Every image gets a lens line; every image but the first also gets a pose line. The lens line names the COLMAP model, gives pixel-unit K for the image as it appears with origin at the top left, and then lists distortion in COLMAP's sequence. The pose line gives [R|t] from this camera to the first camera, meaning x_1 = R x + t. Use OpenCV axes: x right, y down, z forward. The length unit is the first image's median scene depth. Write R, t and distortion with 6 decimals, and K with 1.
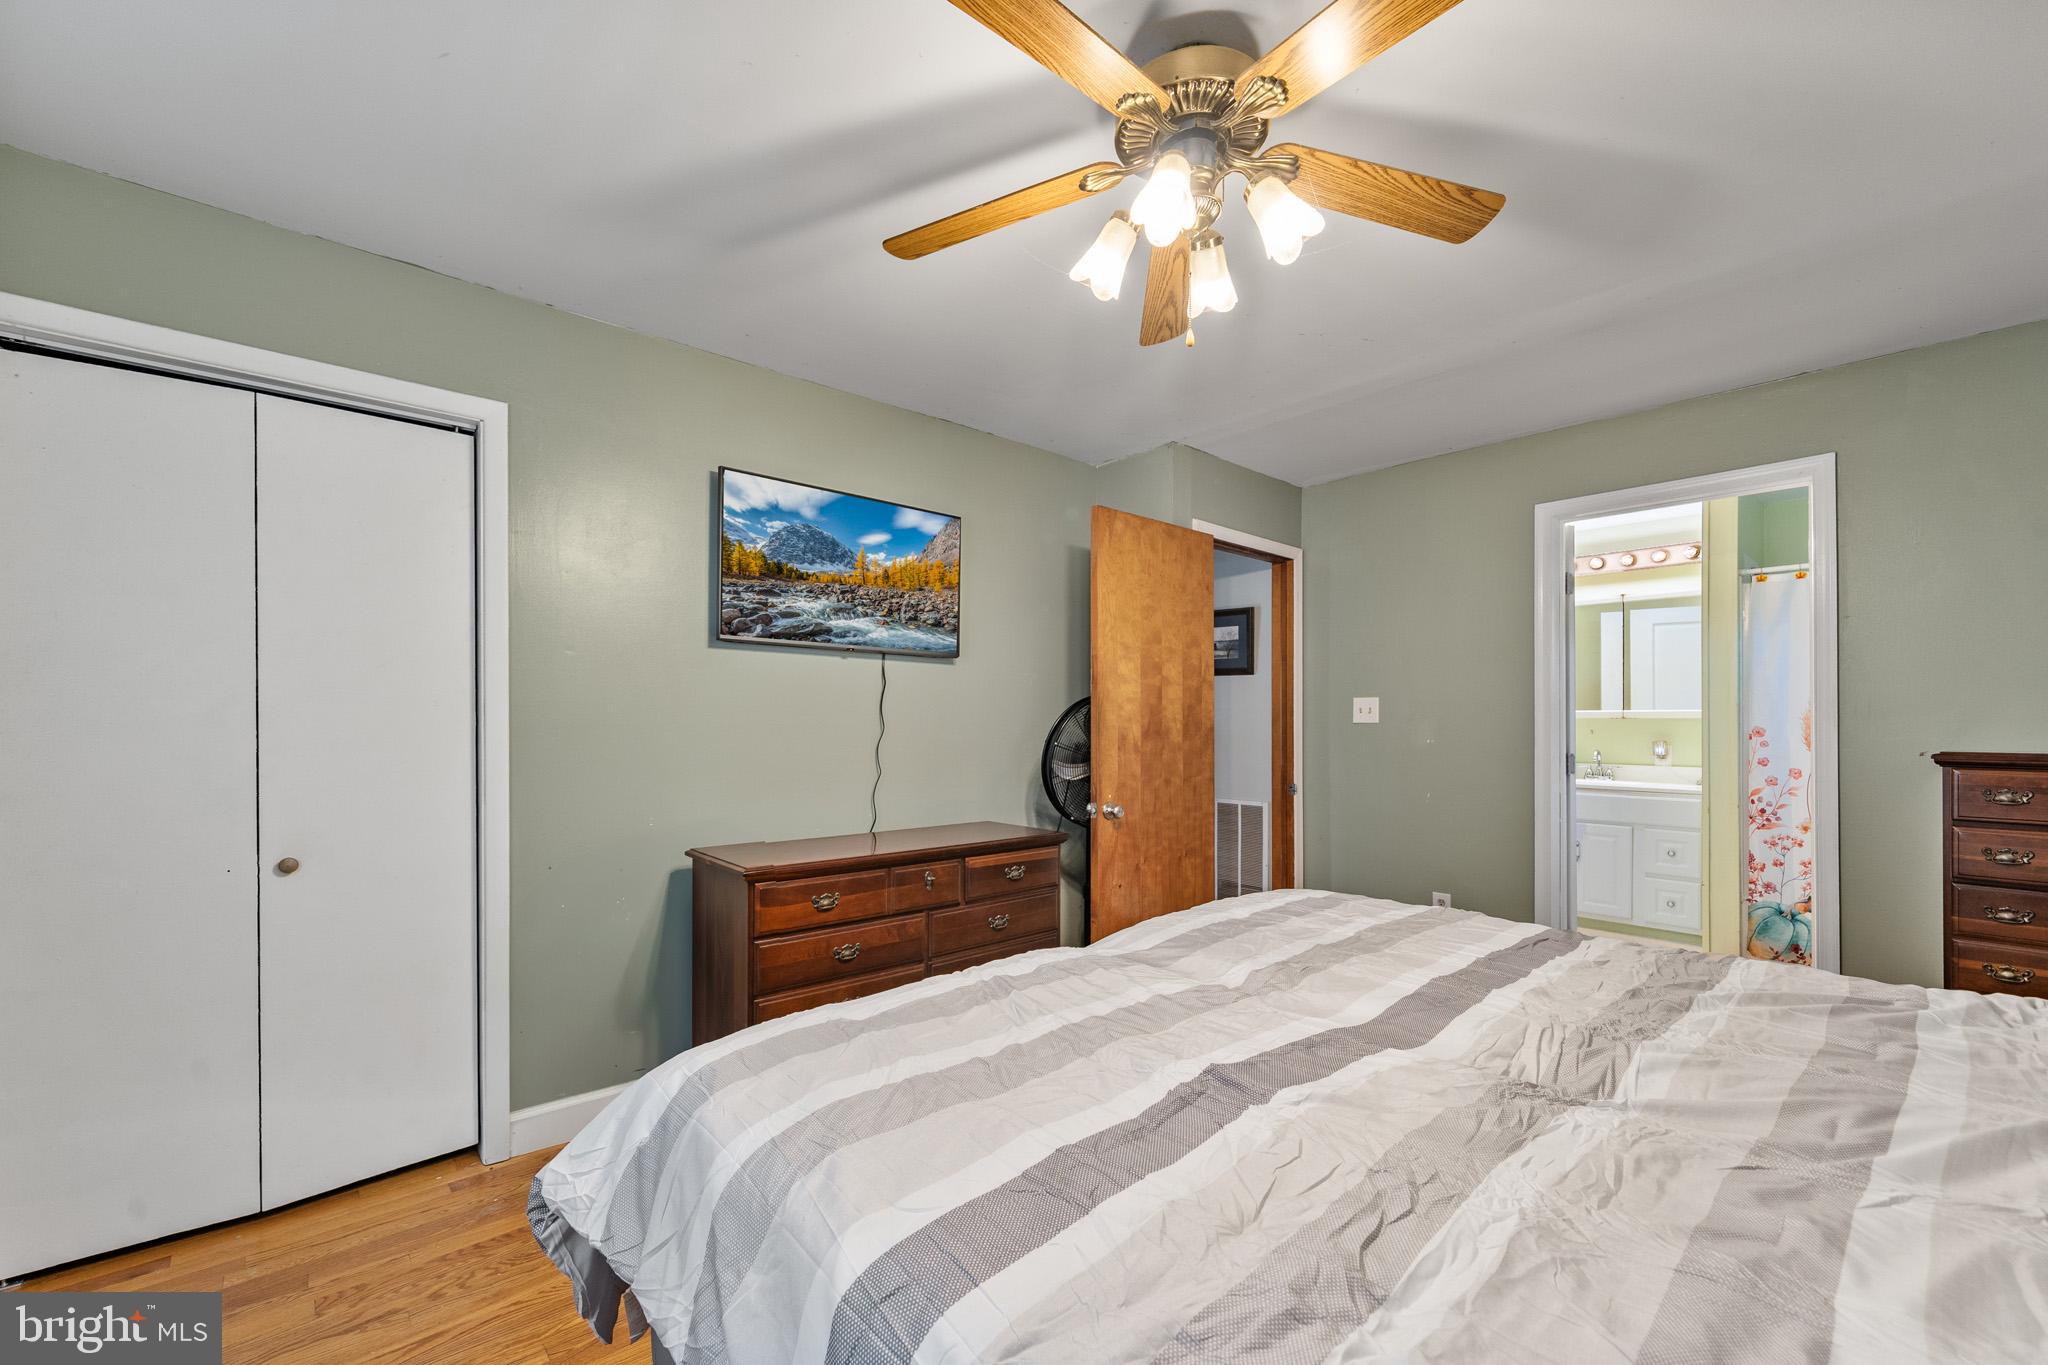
lens RADIAL K [[813.0, 0, 1041.2], [0, 813.0, 724.6], [0, 0, 1]] dist [0.001057, 0.000377]
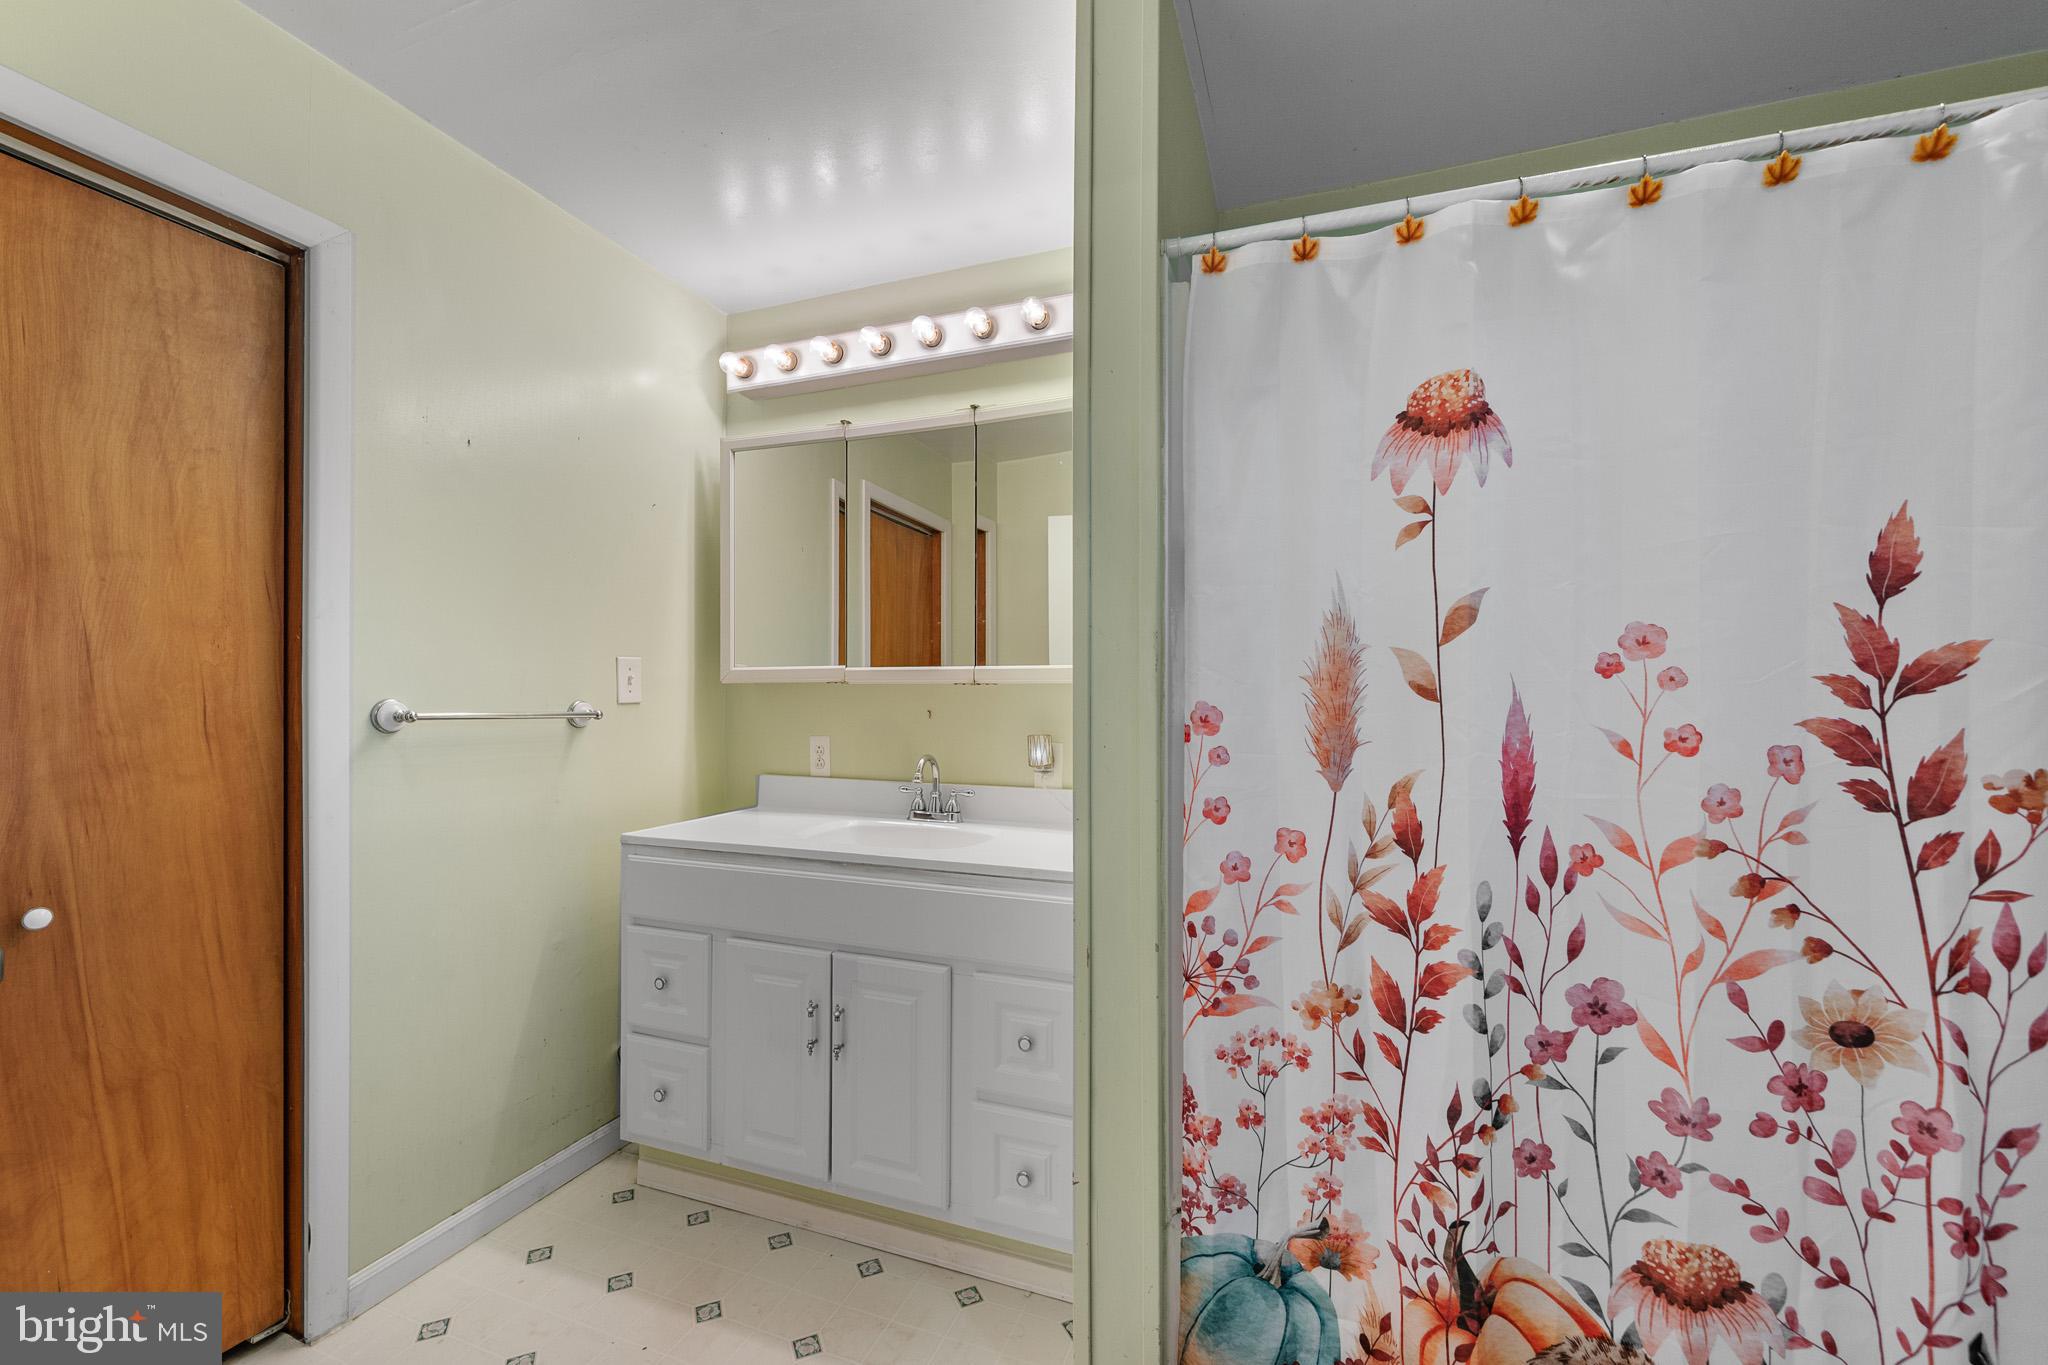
lens RADIAL K [[813.0, 0, 1006.9], [0, 813.0, 703.4], [0, 0, 1]] dist [0.001057, 0.000377]
pose [[0.891010, 0.000751, 0.453984, 0.662859], [-0.001694, 0.999997, 0.001671, 0.002399], [-0.453981, -0.002257, 0.891008, 0.746163]]
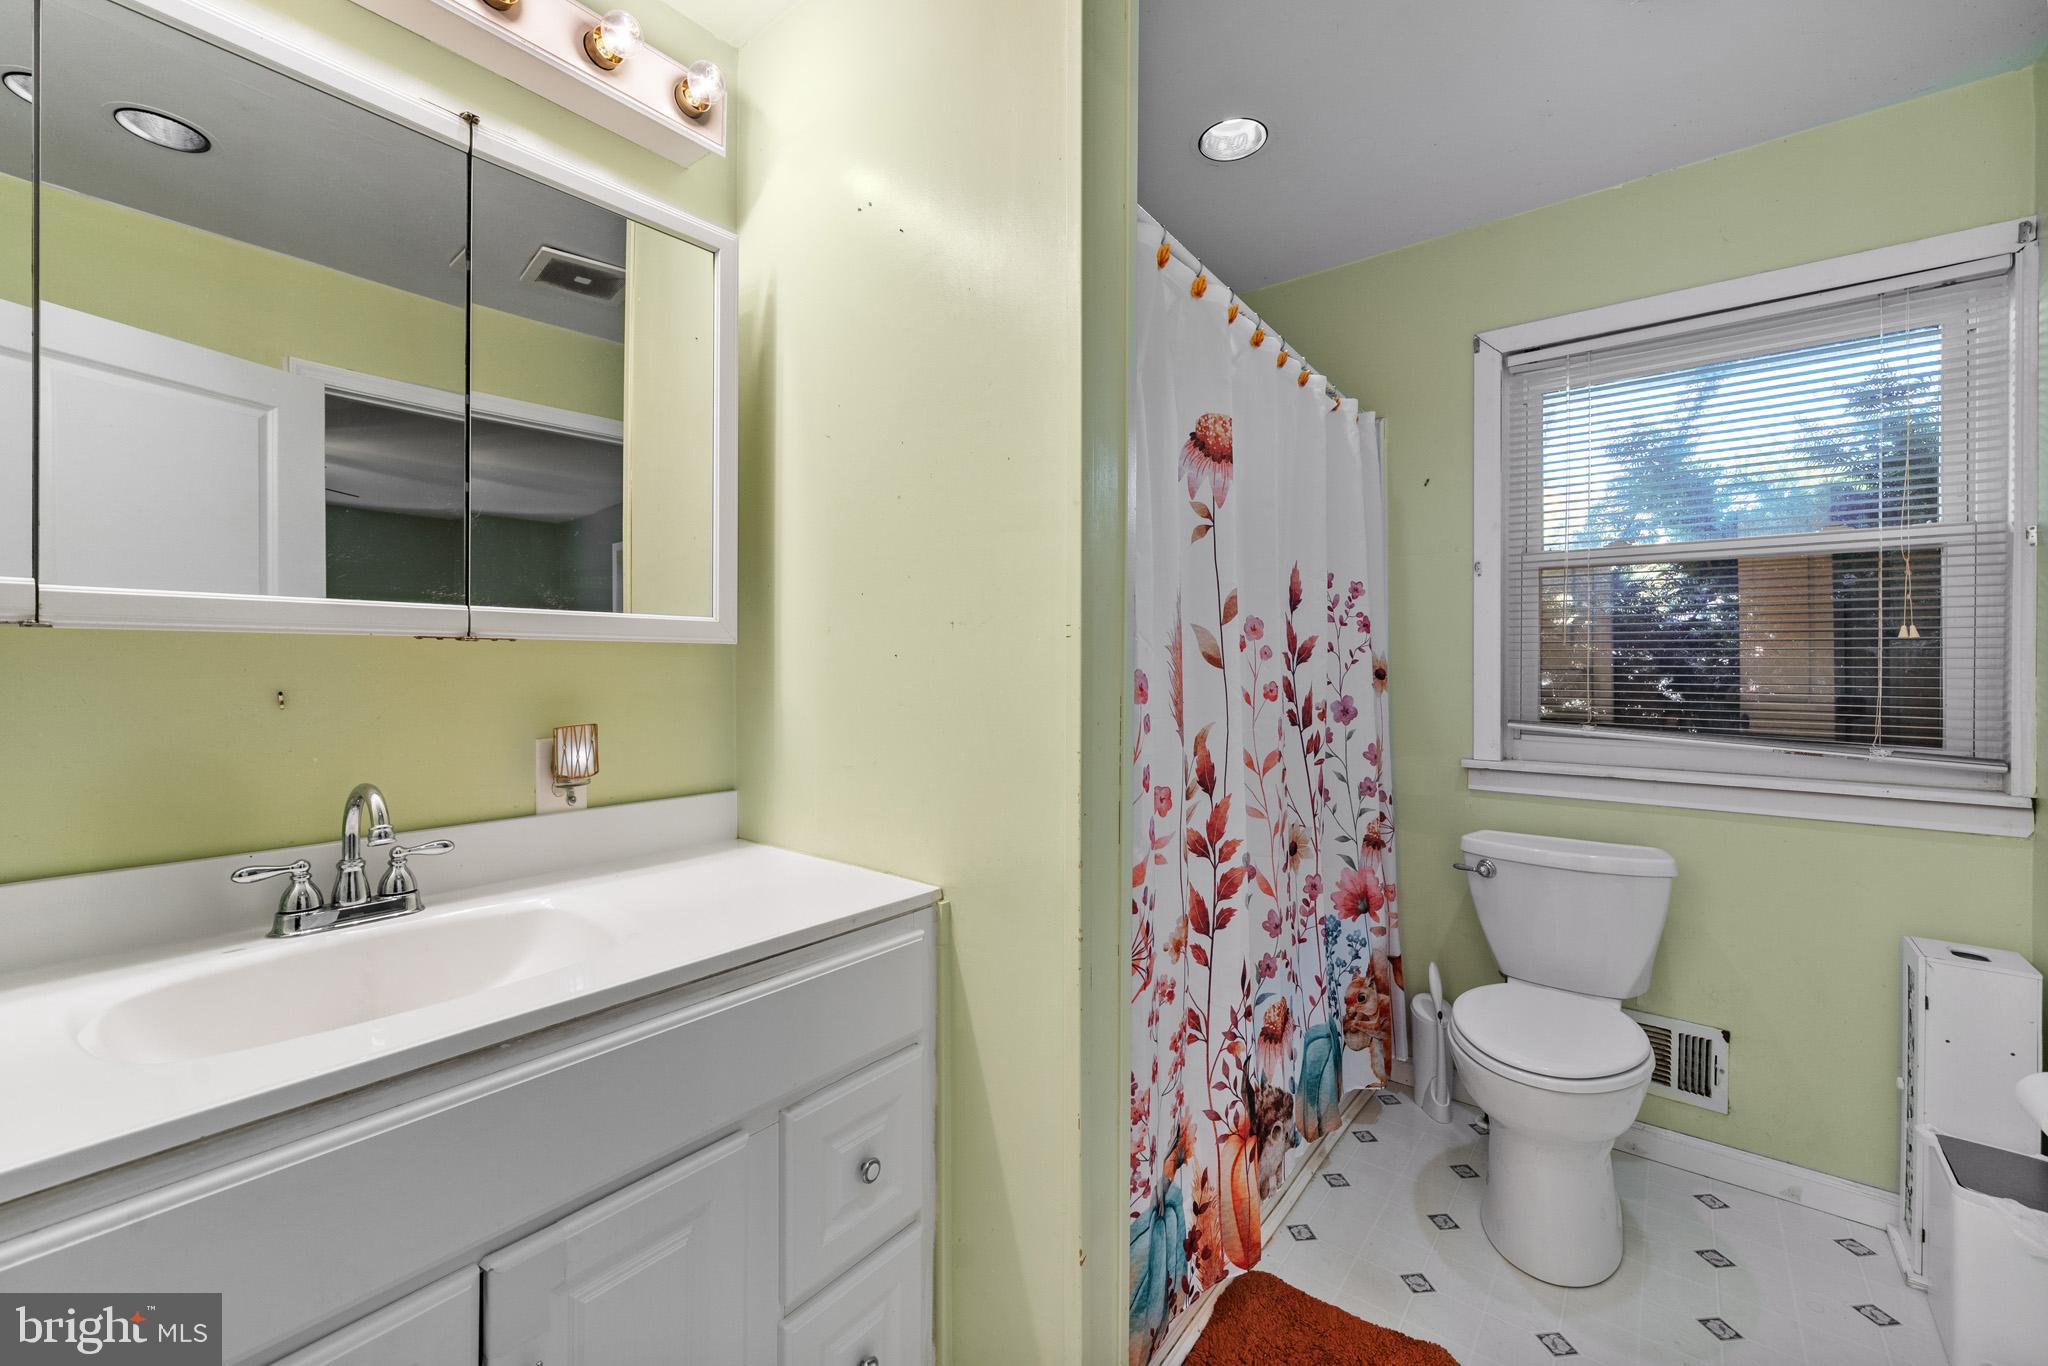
lens RADIAL K [[813.0, 0, 1012.9], [0, 813.0, 664.3], [0, 0, 1]] dist [0.001057, 0.000377]
pose [[-0.147666, -0.002424, 0.989034, 0.572383], [0.000020, 0.999997, 0.002454, -0.000865], [-0.989037, 0.000383, -0.147666, 1.100875]]
